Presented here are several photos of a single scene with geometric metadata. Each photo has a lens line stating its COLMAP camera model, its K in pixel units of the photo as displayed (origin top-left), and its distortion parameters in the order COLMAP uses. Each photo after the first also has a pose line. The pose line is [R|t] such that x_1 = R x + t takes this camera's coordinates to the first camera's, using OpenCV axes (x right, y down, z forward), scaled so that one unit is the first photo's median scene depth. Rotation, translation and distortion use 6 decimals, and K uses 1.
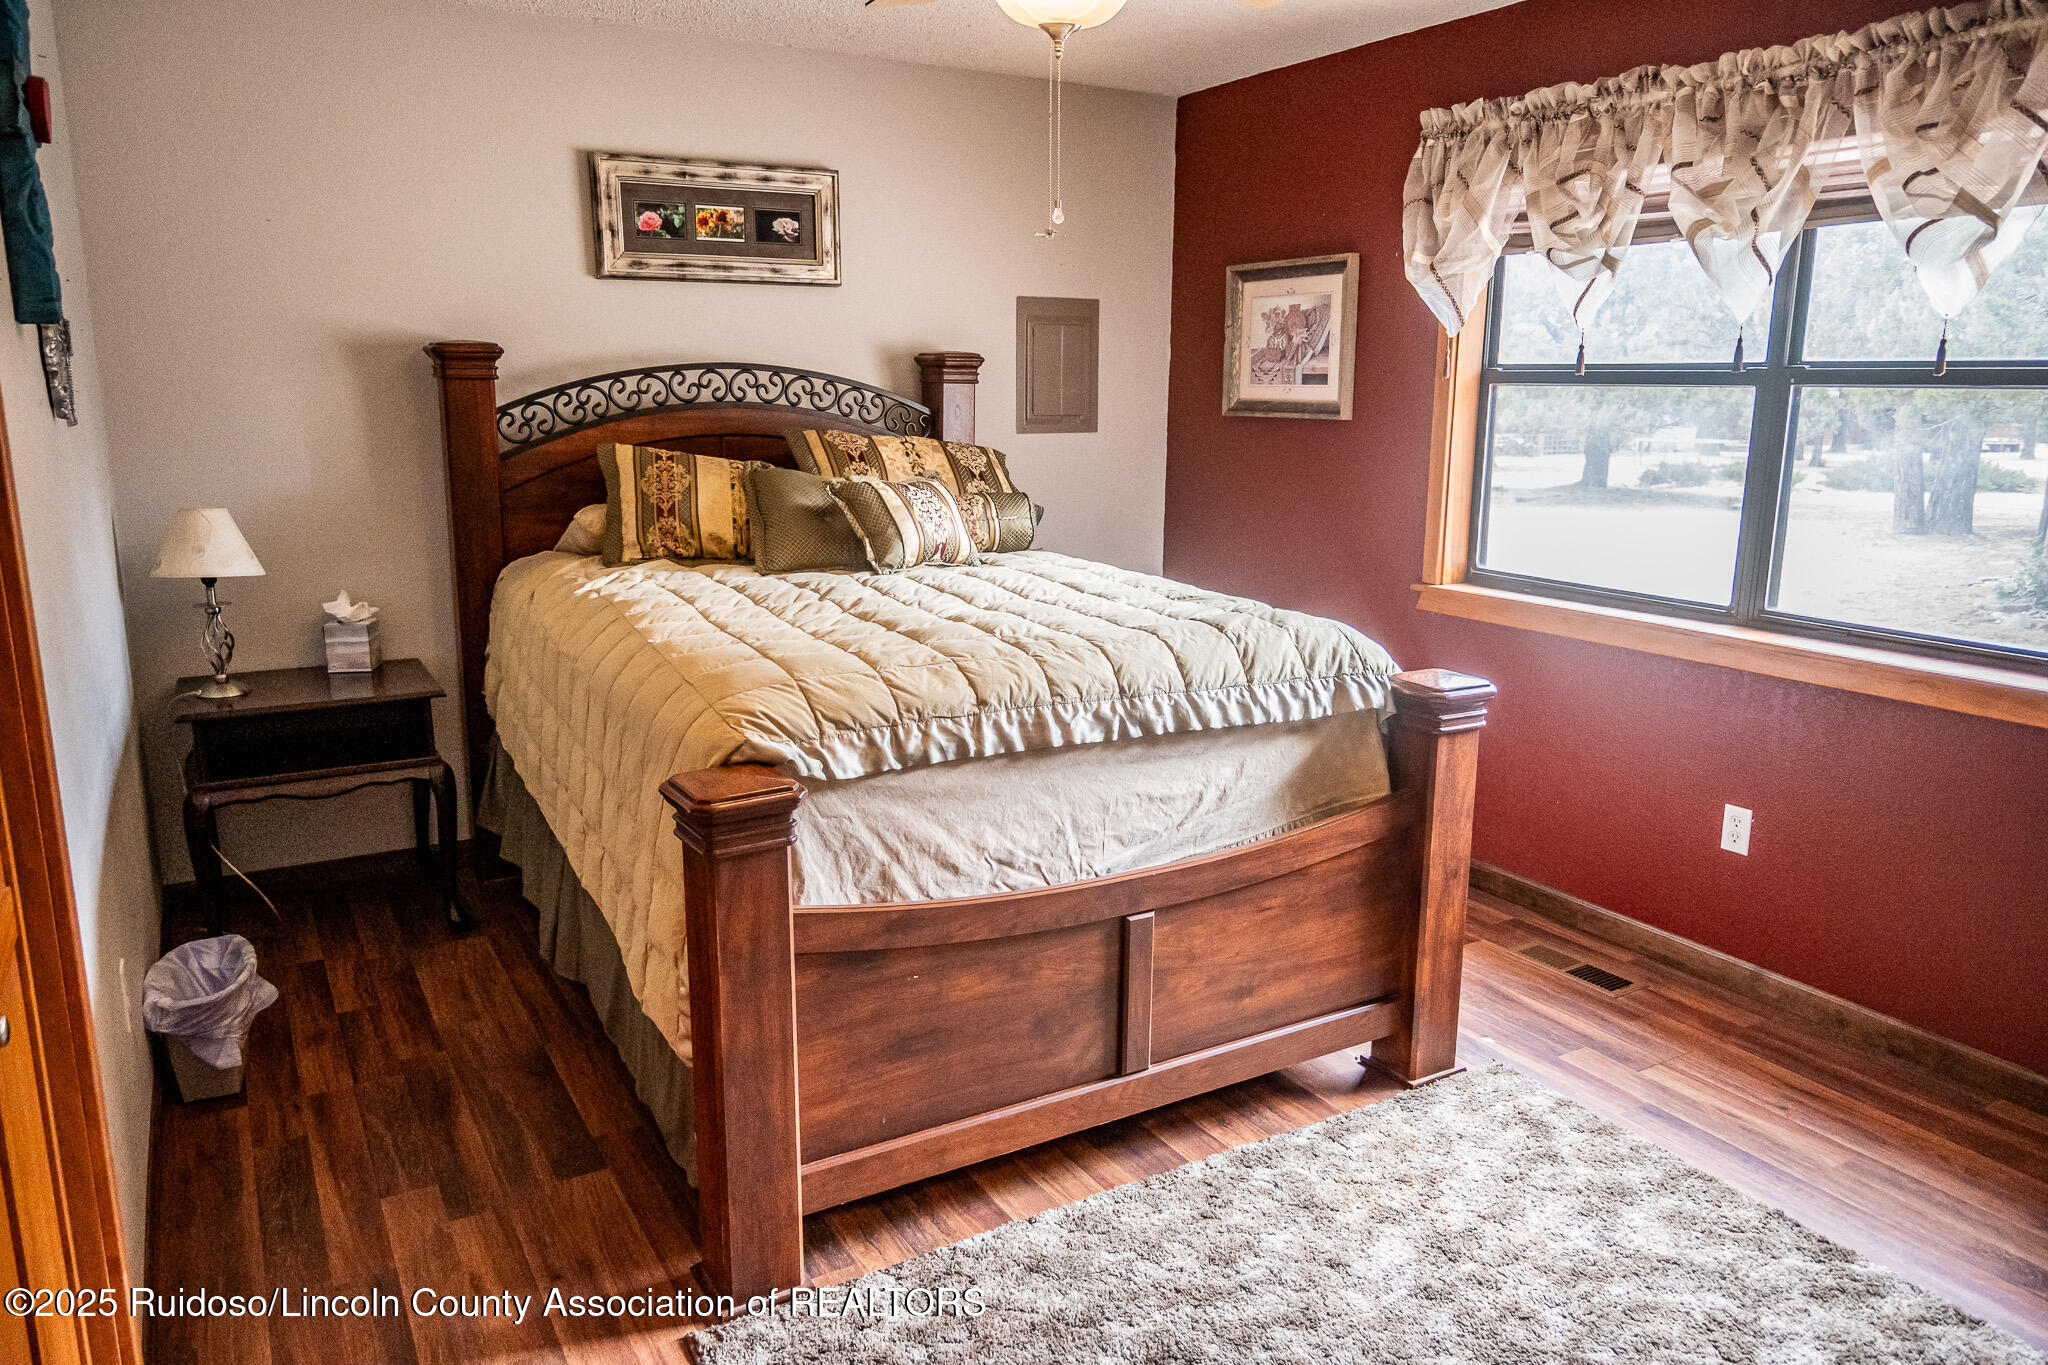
lens RADIAL K [[1425.8, 0, 1028.4], [0, 1425.8, 683.0], [0, 0, 1]] dist [-0.005526, 0.002713]
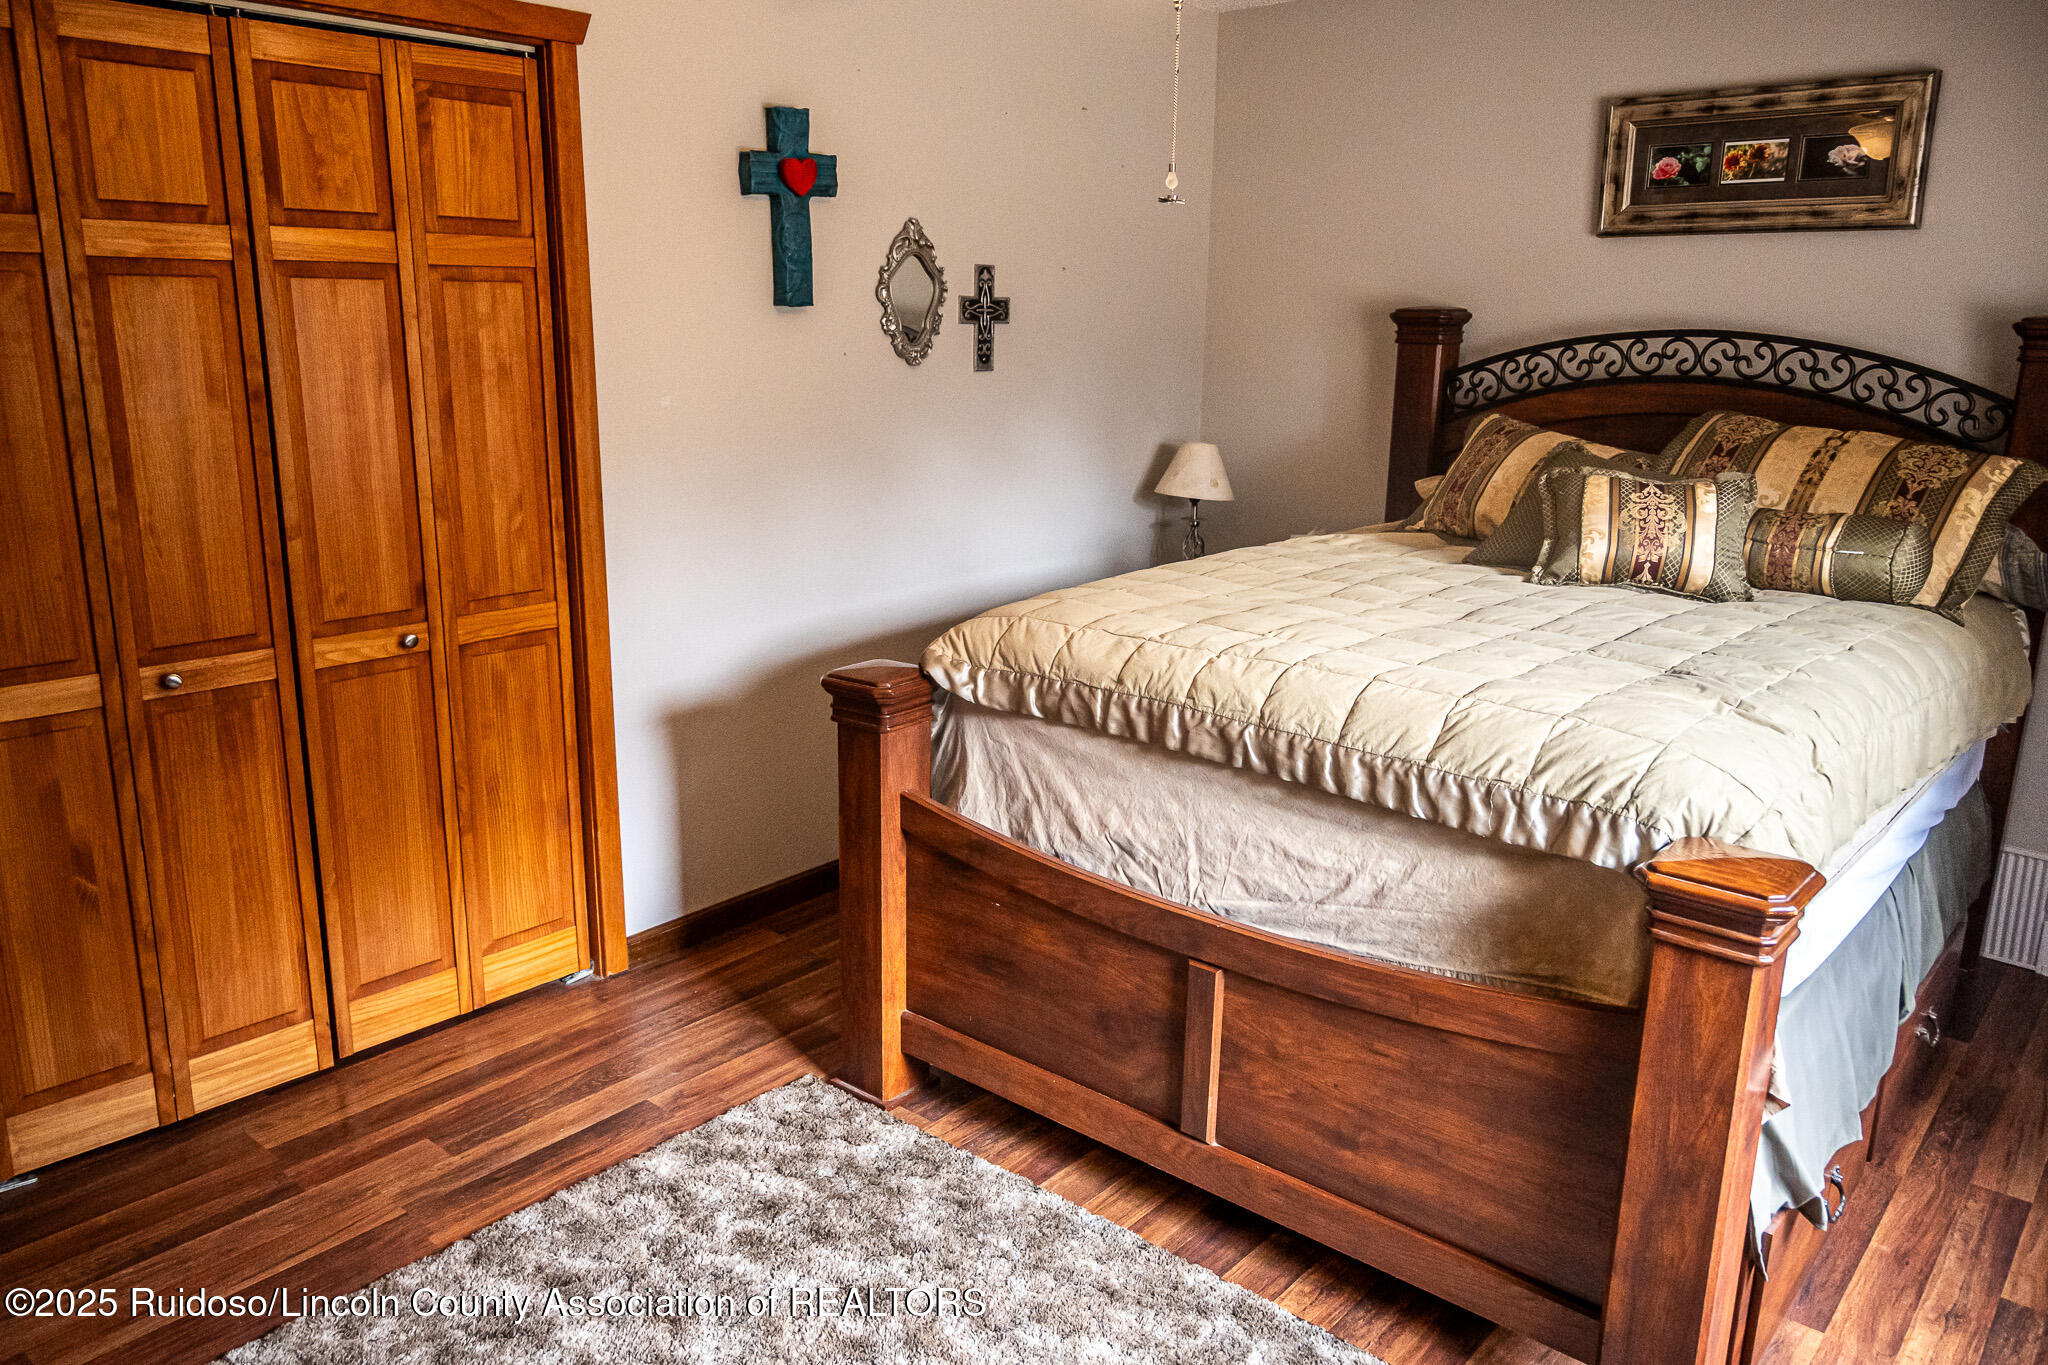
lens RADIAL K [[1486.1, 0, 942.1], [0, 1486.1, 671.6], [0, 0, 1]] dist [0.000634, 0.000574]
pose [[0.301761, 0.221684, -0.927252, 0.590878], [-0.209159, 0.964290, 0.162472, -0.089608], [0.930157, 0.144915, 0.337353, 0.359060]]
